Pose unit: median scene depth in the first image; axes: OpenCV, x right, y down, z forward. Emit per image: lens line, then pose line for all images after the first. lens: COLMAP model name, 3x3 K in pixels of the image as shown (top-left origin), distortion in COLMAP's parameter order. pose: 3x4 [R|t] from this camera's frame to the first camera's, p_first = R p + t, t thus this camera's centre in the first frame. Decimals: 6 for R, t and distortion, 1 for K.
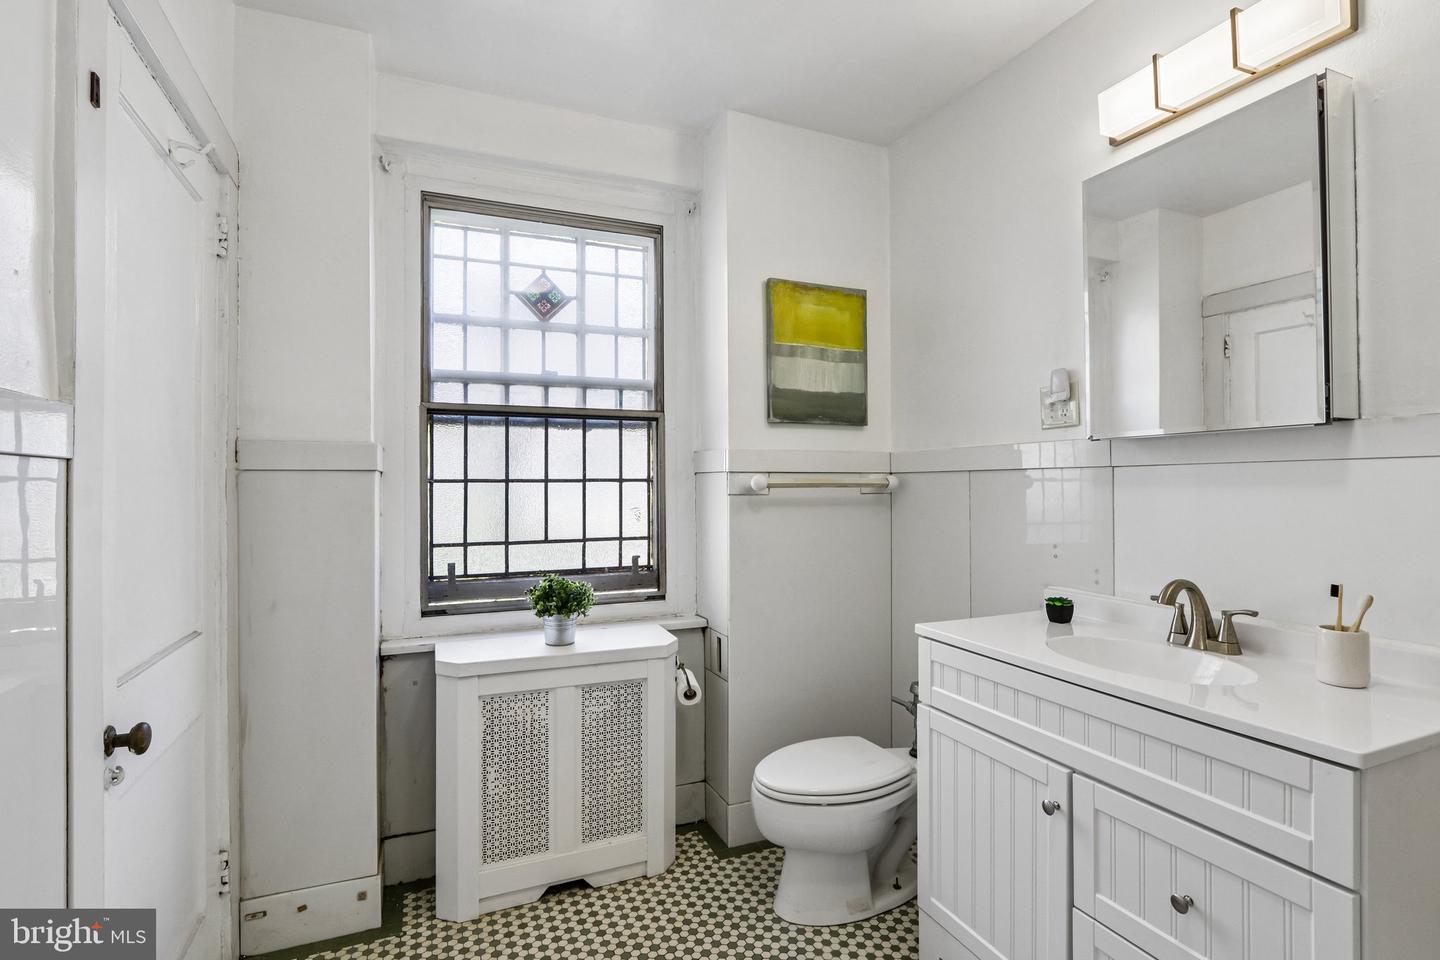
lens RADIAL K [[693.3, 0, 720.0], [0, 693.3, 480.0], [0, 0, 1]] dist [-0.003458, -0.000750]
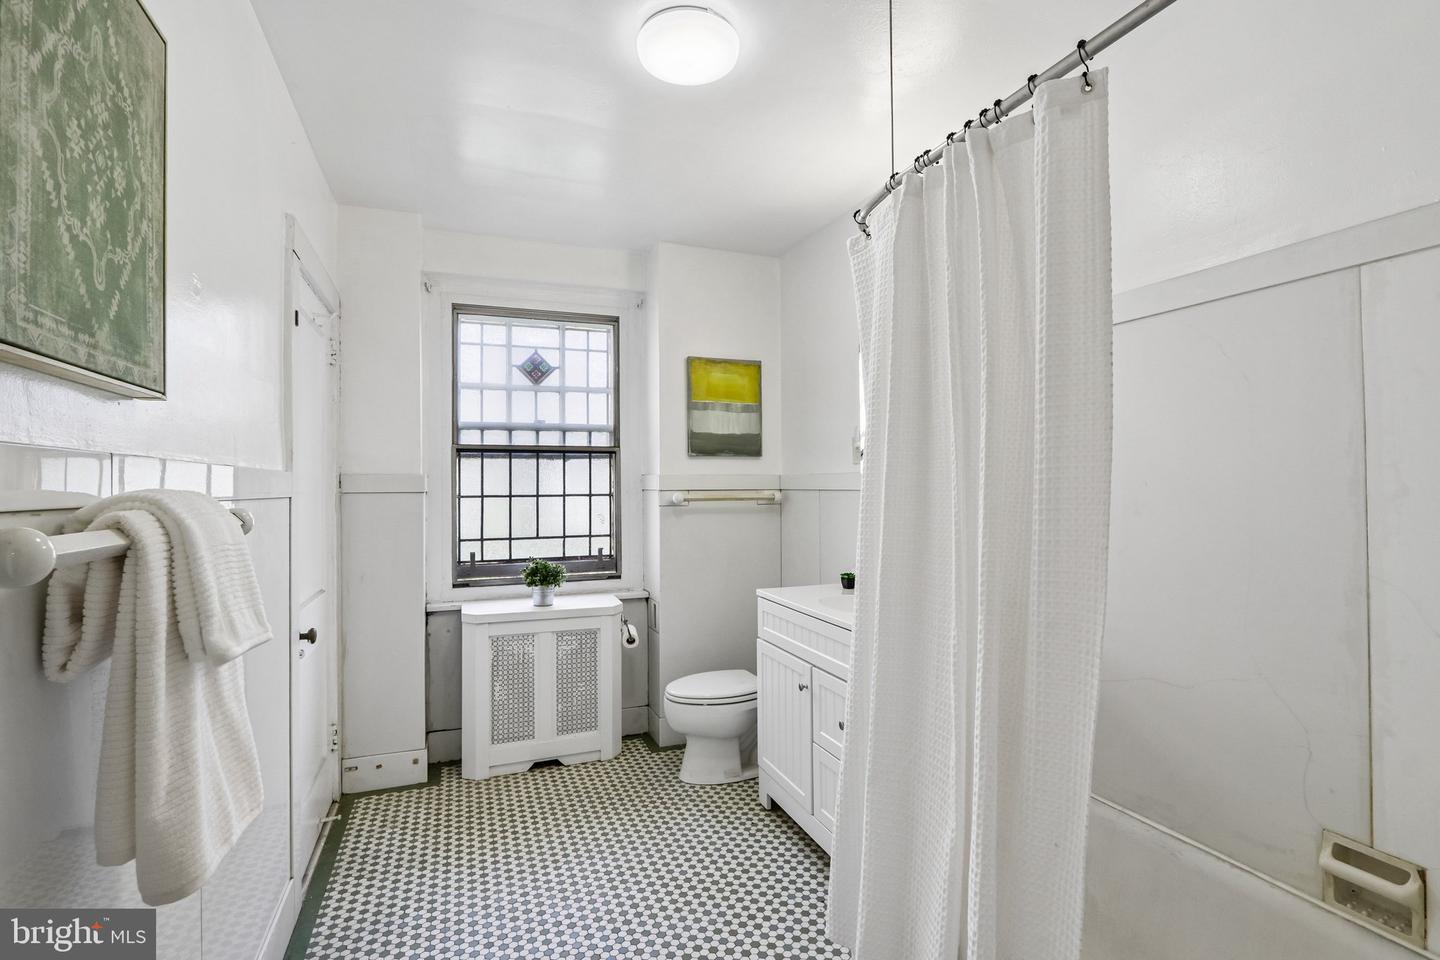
lens RADIAL K [[687.1, 0, 720.0], [0, 687.1, 480.0], [0, 0, 1]] dist [0.000709, 0.000079]
pose [[0.999324, -0.002215, -0.036695, 0.188944], [0.002194, 0.999997, -0.000614, -0.031475], [0.036696, 0.000533, 0.999326, -0.434533]]
